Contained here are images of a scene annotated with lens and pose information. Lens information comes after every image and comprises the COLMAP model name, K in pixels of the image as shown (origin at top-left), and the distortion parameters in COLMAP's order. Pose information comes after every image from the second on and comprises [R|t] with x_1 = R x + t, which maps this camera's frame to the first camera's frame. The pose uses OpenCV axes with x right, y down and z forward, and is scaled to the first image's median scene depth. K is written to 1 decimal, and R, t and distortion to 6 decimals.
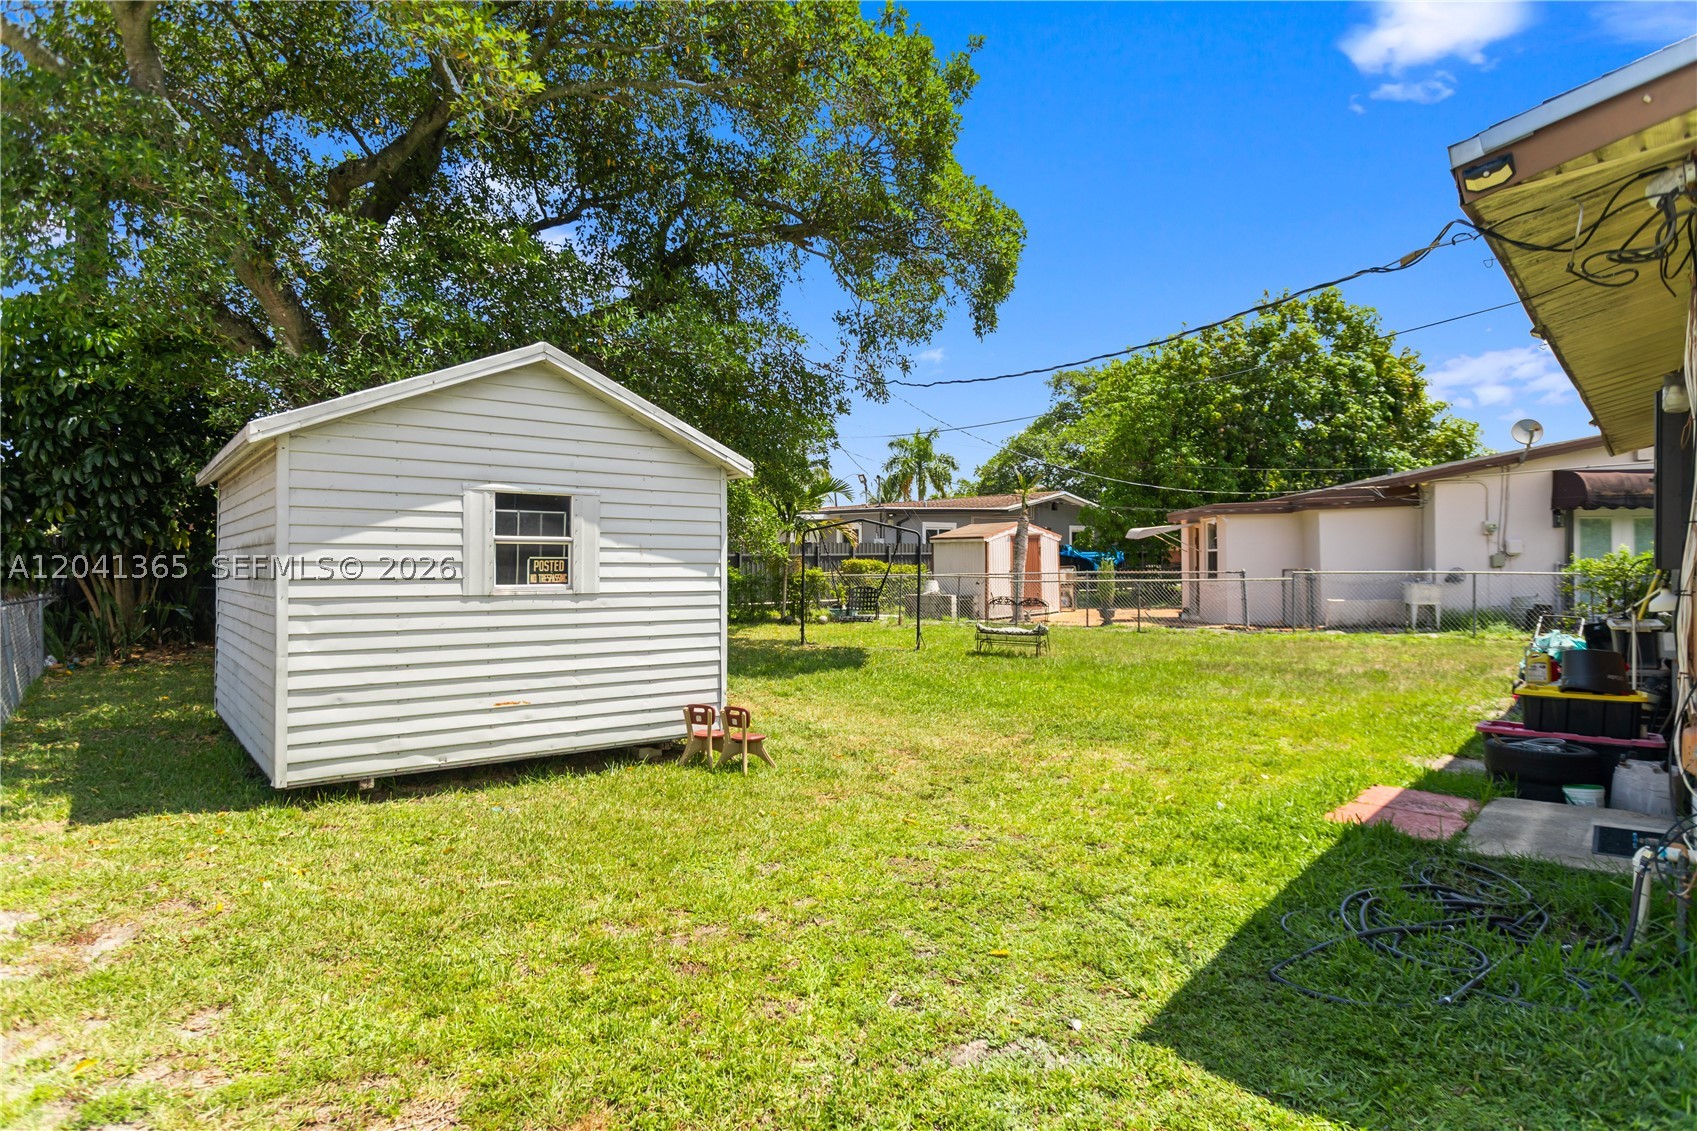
lens RADIAL K [[960.6, 0, 848.5], [0, 960.6, 565.5], [0, 0, 1]] dist [0.017242, -0.000403]
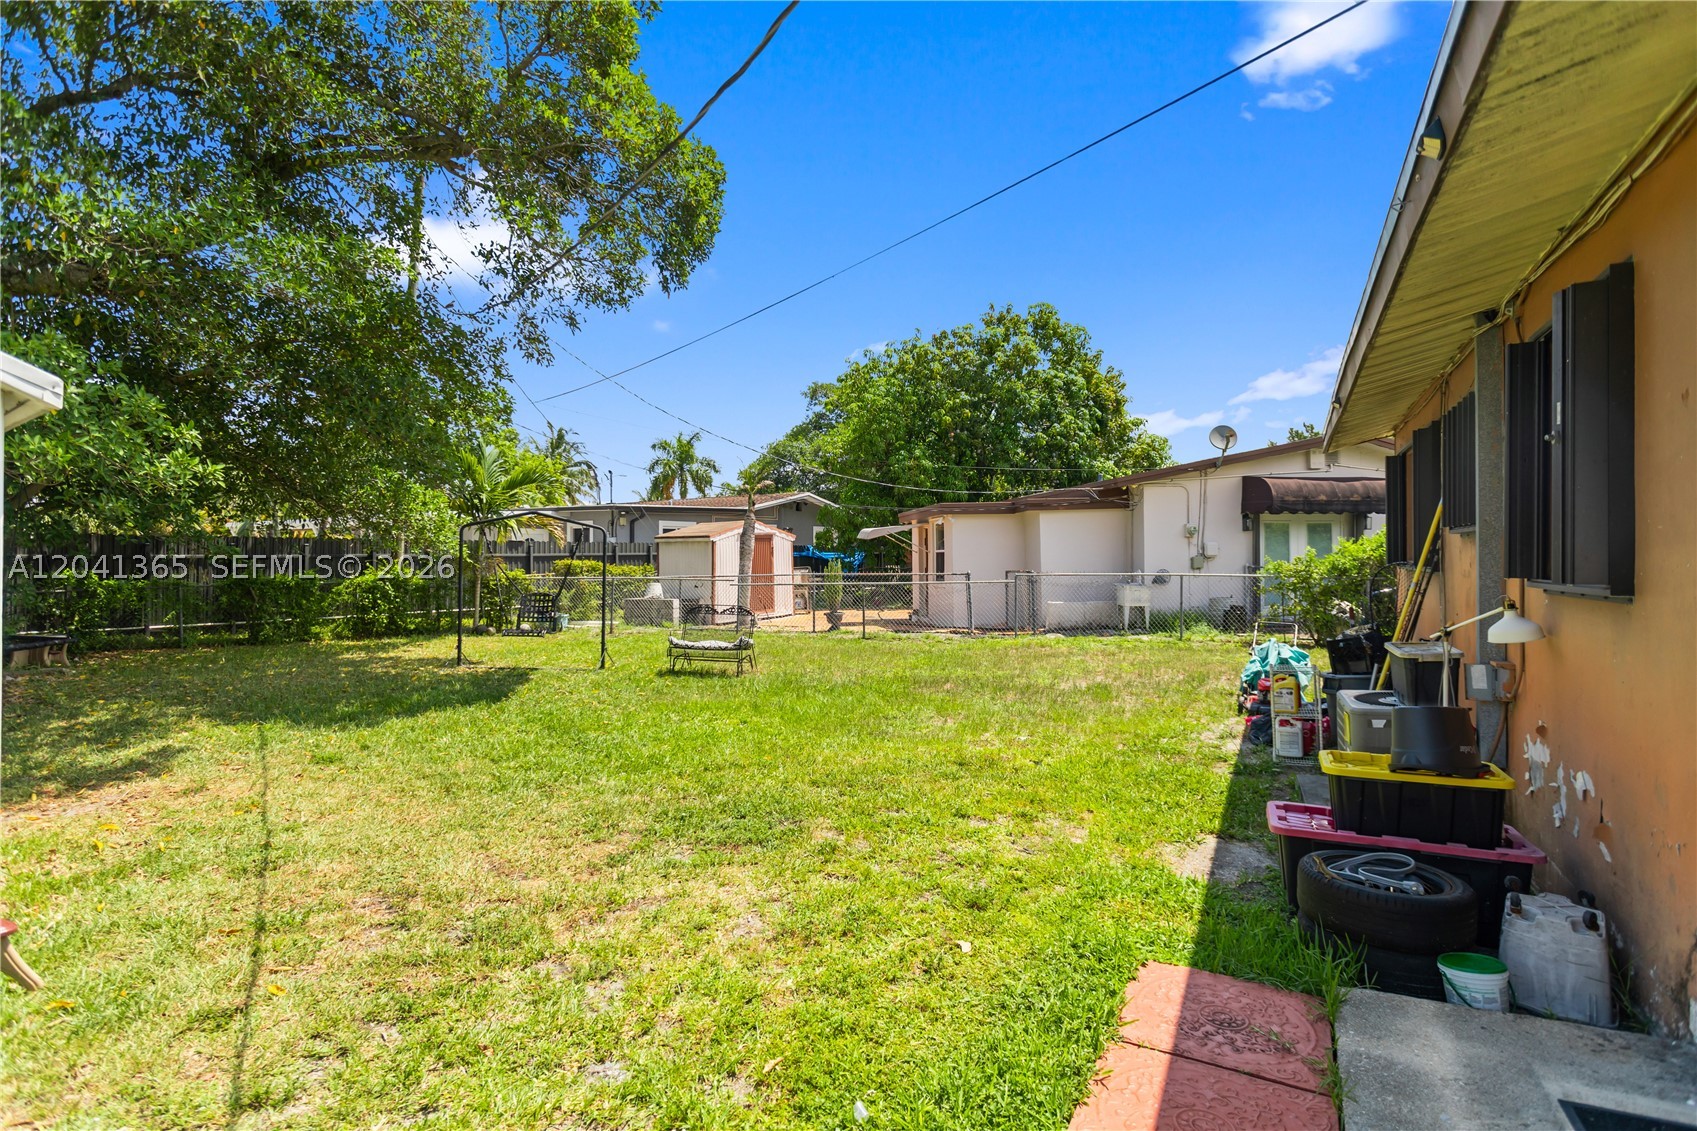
lens RADIAL K [[925.6, 0, 848.5], [0, 925.6, 565.5], [0, 0, 1]] dist [-0.000366, -0.000538]
pose [[0.968199, 0.000278, 0.250180, 0.045064], [-0.000392, 1.000000, 0.000404, -0.001389], [-0.250180, -0.000489, 0.968199, 0.096642]]
